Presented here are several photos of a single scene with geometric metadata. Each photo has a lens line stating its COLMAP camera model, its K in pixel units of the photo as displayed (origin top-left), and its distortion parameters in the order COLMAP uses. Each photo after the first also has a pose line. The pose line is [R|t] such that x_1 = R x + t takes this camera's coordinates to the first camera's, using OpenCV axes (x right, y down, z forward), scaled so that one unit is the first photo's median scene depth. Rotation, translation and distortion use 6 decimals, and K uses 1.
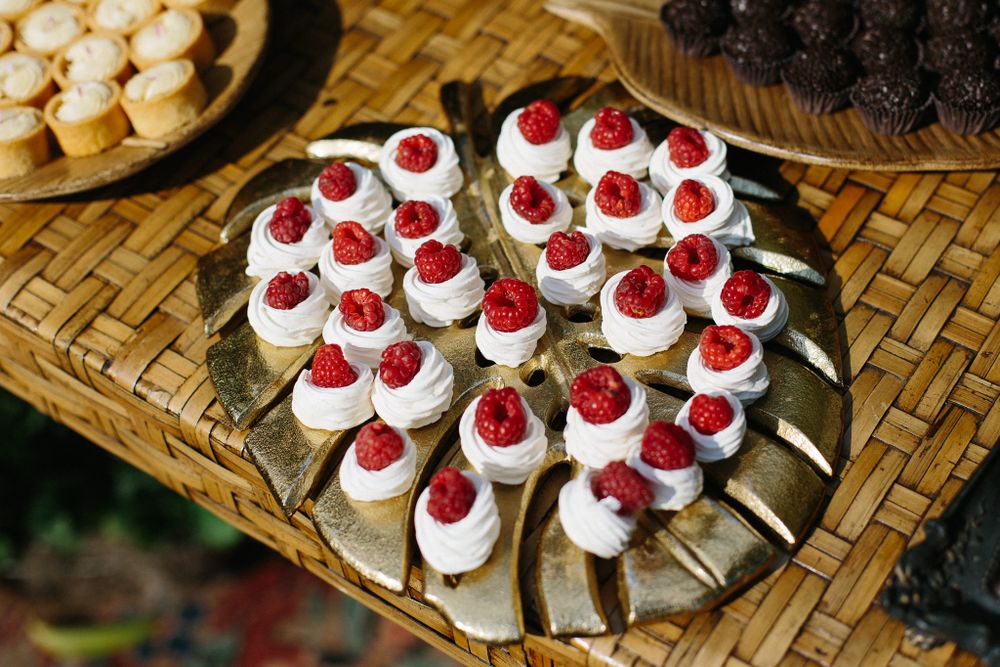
lens RADIAL K [[1607.1, 0, 500.0], [0, 1607.1, 333.5], [0, 0, 1]] dist [-0.001490, 0.080060]
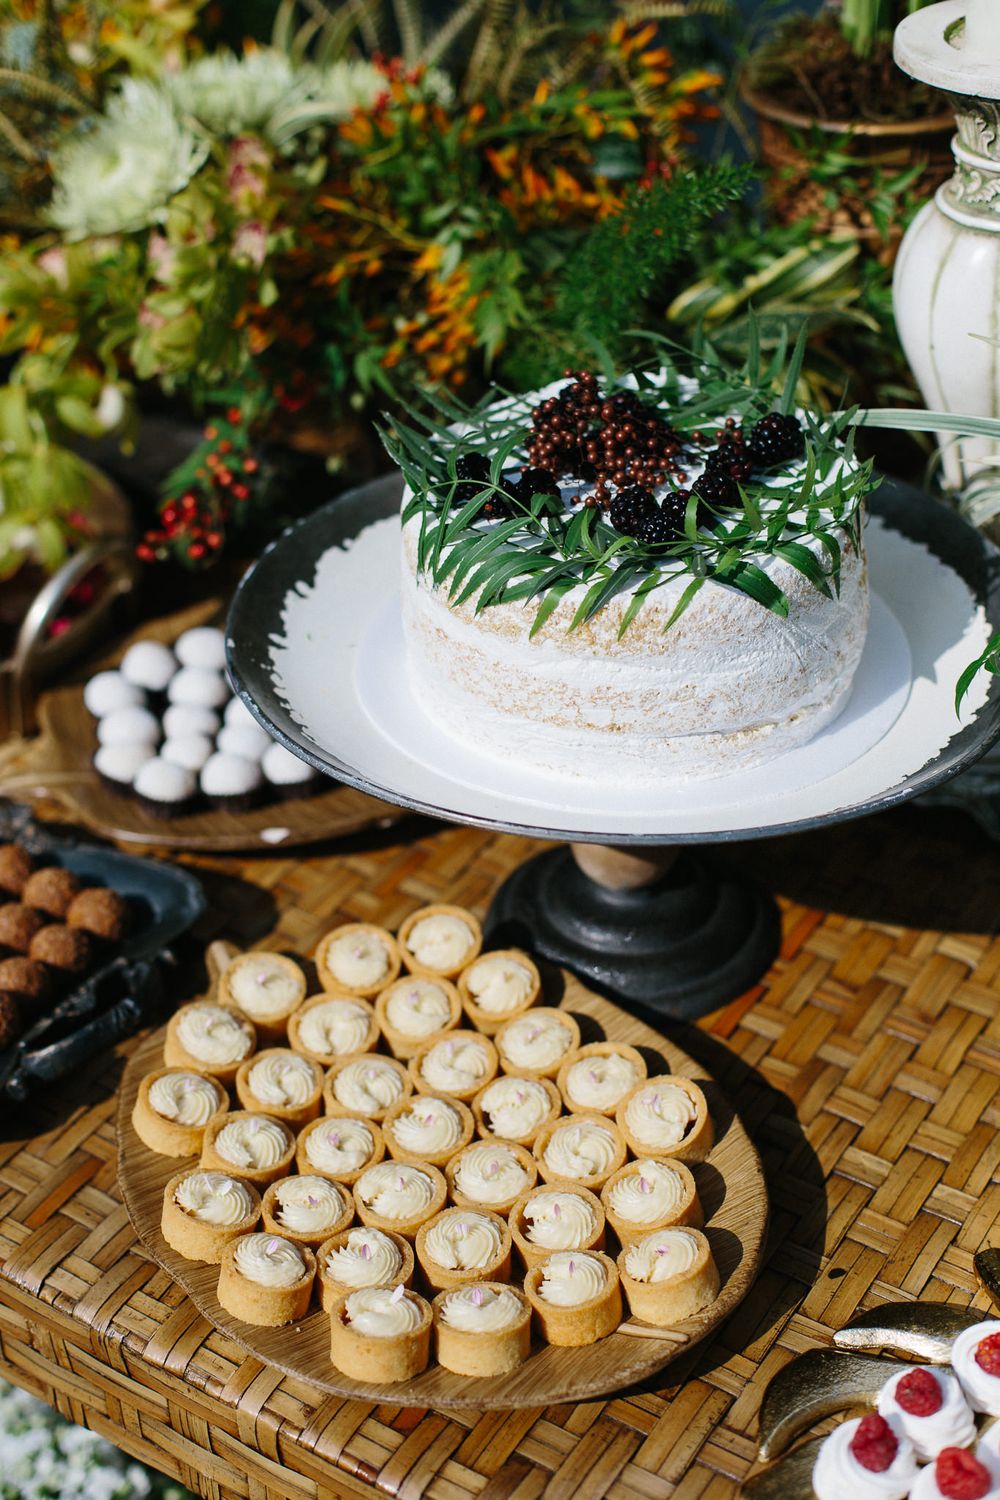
lens RADIAL K [[2410.6, 0, 500.0], [0, 2410.6, 750.0], [0, 0, 1]] dist [-0.001490, 0.080060]
pose [[0.995118, 0.031276, 0.093609, -0.422843], [-0.006563, 0.967331, -0.253431, -0.093157], [-0.098477, 0.251579, 0.962814, -0.258998]]
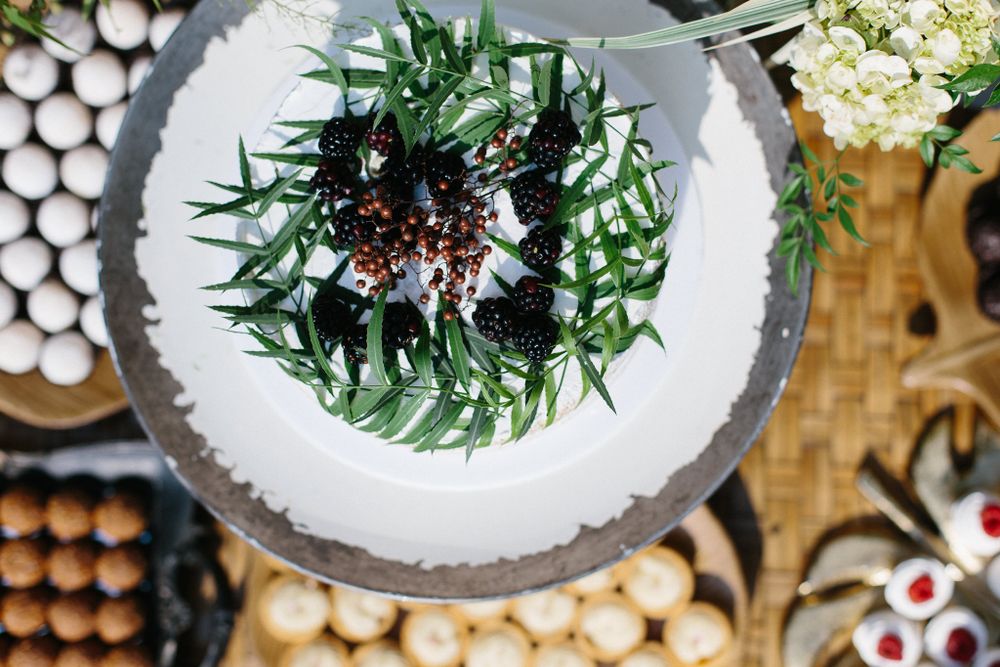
lens RADIAL K [[1607.1, 0, 500.0], [0, 1607.1, 333.5], [0, 0, 1]] dist [-0.001490, 0.080060]
pose [[0.823145, -0.558859, 0.100545, -0.331445], [0.398531, 0.694724, 0.598775, -1.105218], [-0.404482, -0.452808, 0.794581, 0.198706]]
